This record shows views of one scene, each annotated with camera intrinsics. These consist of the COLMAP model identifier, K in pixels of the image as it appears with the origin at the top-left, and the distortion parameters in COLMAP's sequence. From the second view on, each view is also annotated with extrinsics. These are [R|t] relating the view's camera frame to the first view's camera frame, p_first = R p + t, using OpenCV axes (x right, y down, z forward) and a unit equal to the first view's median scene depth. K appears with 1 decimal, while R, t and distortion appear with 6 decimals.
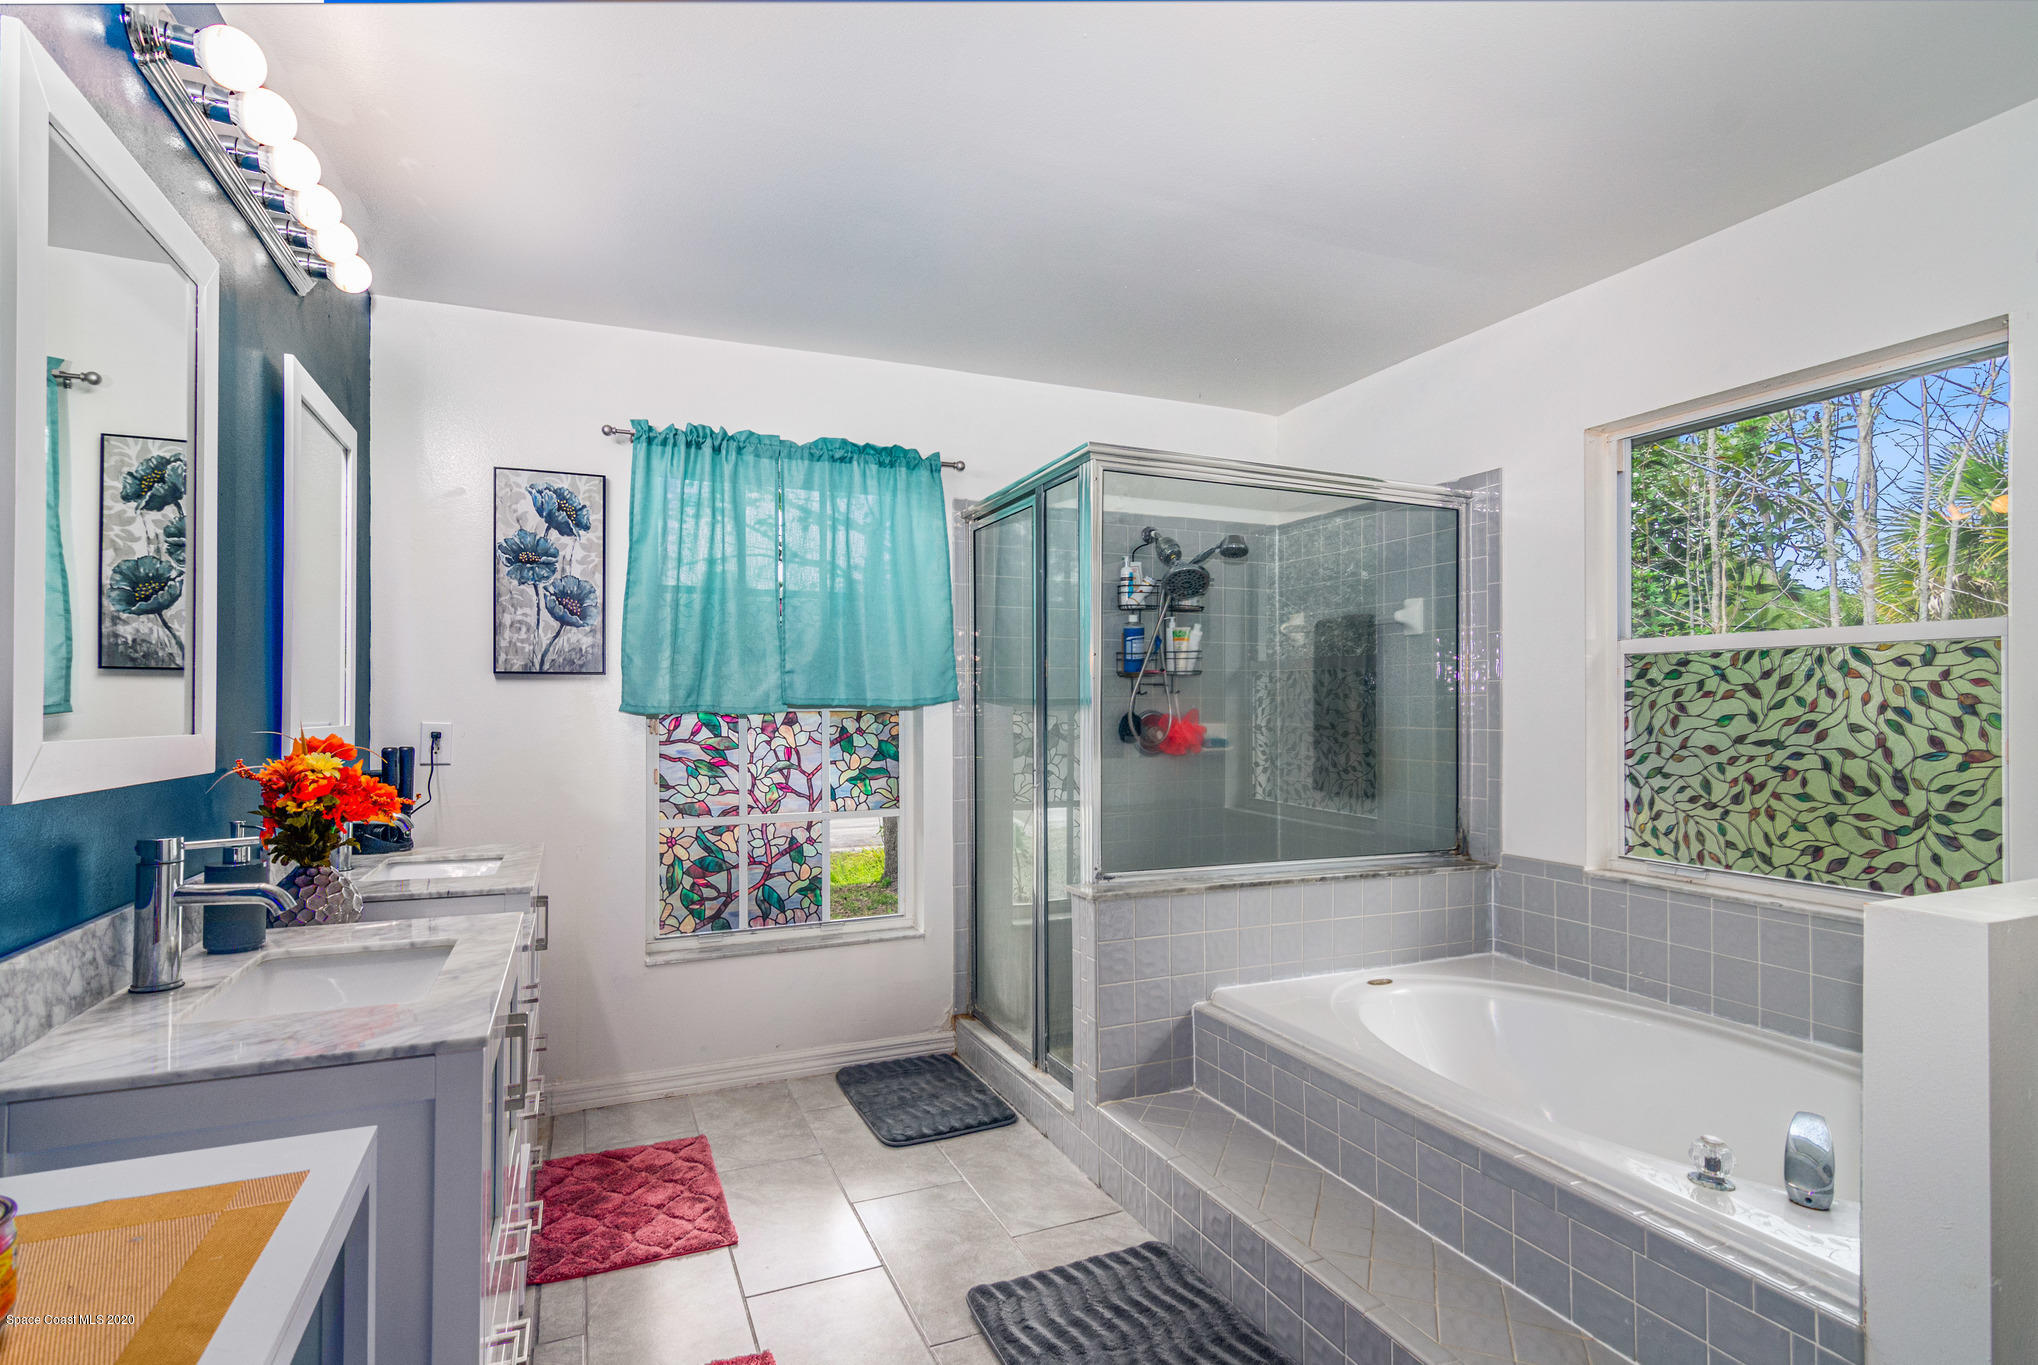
lens RADIAL K [[991.8, 0, 998.9], [0, 991.8, 688.1], [0, 0, 1]] dist [0.000347, 0.000857]
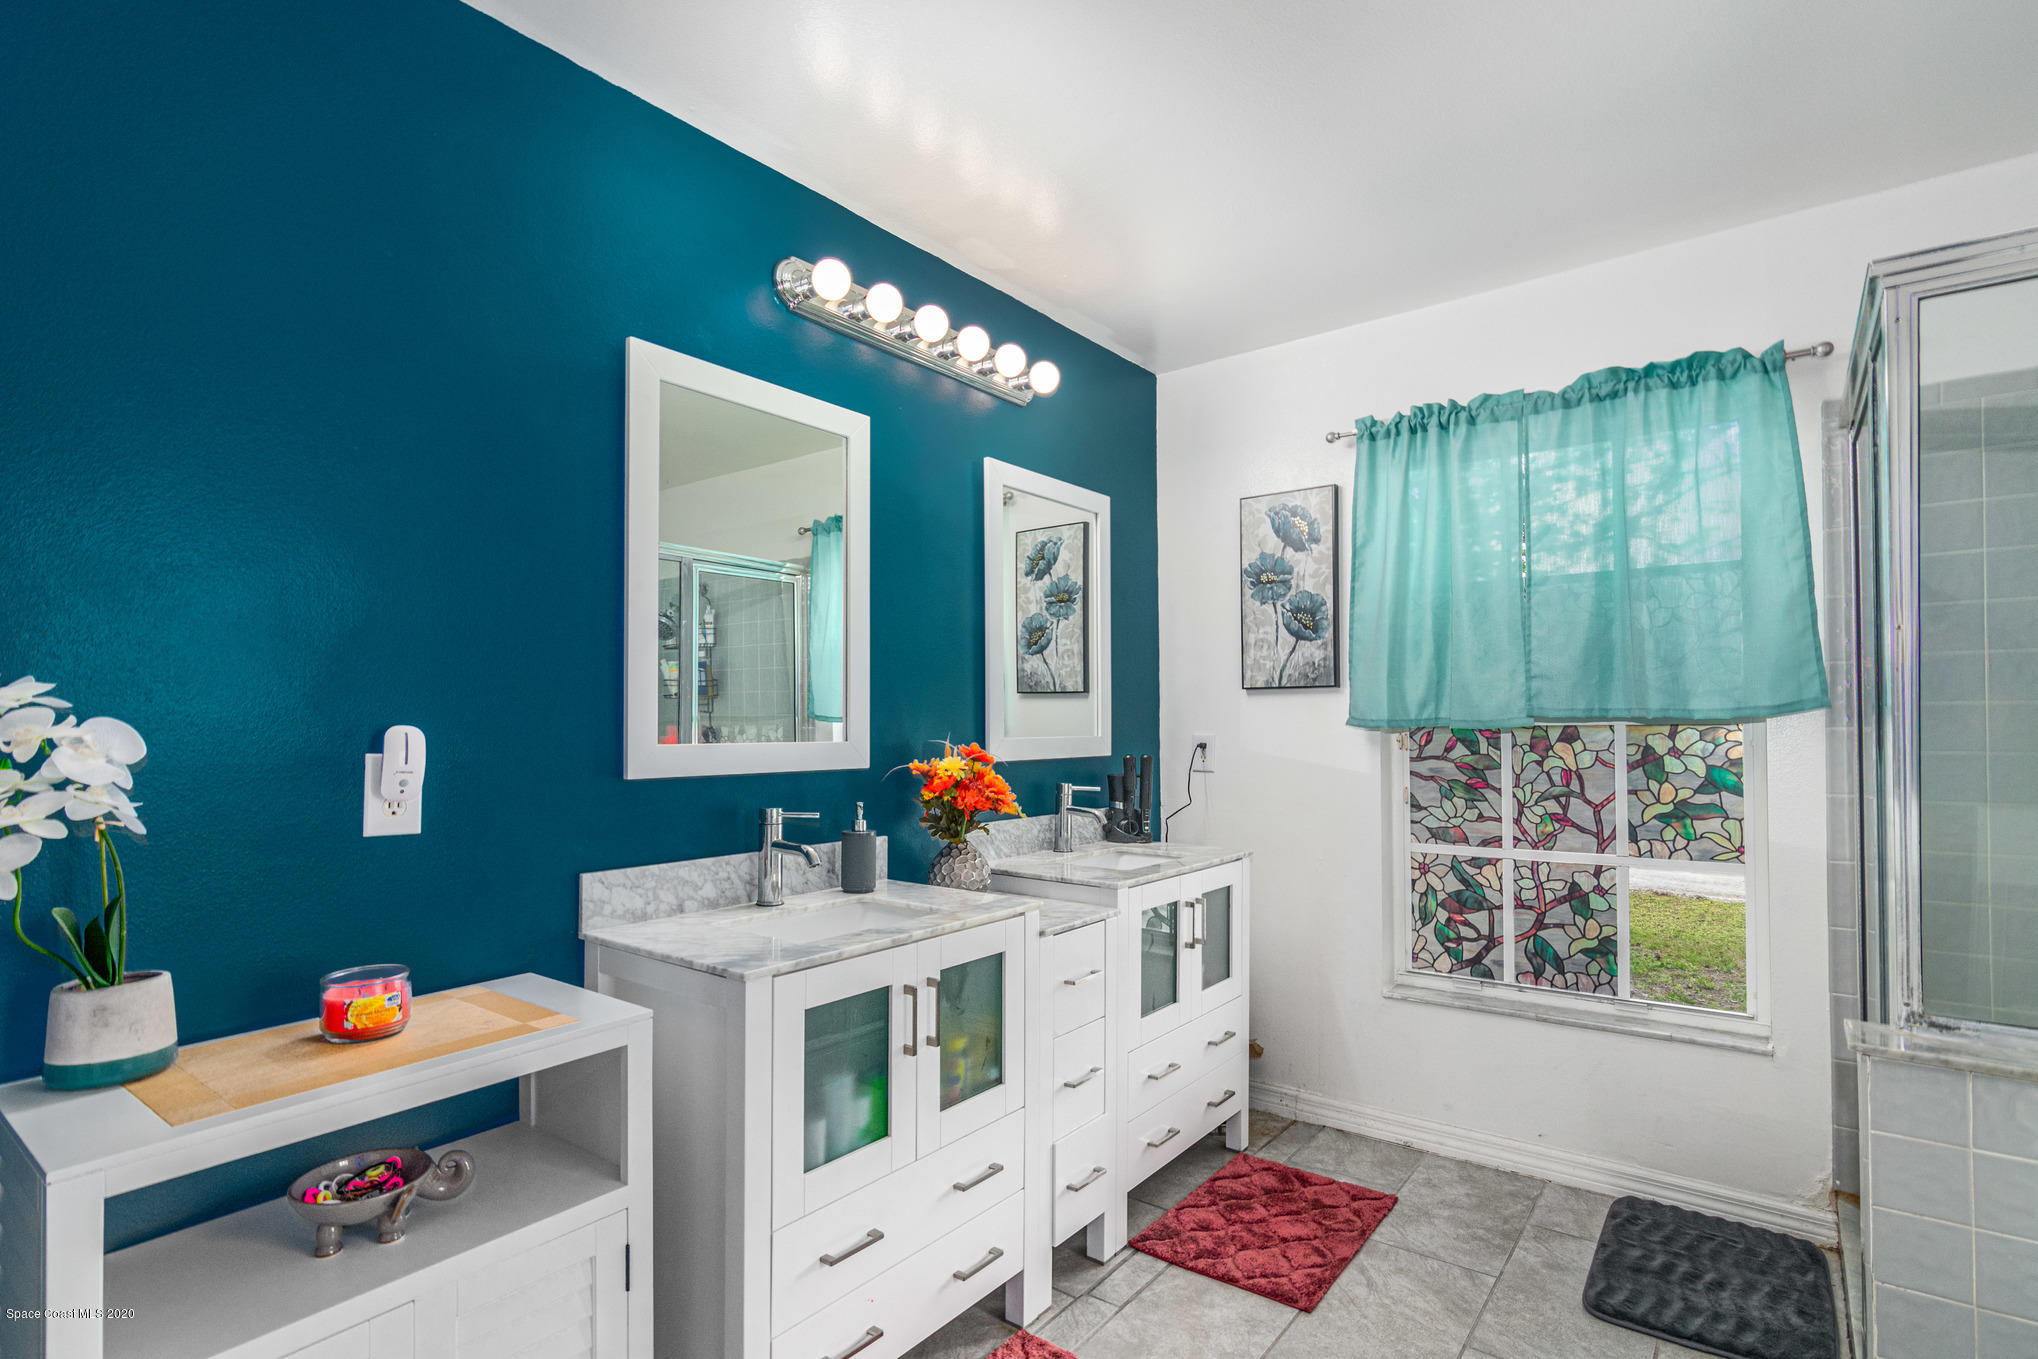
lens RADIAL K [[991.8, 0, 1004.2], [0, 991.8, 700.6], [0, 0, 1]] dist [0.000347, 0.000857]
pose [[0.496959, -0.018923, -0.867568, 0.270702], [0.020655, 0.999737, -0.009974, 0.002448], [0.867528, -0.012963, 0.497219, 0.215494]]
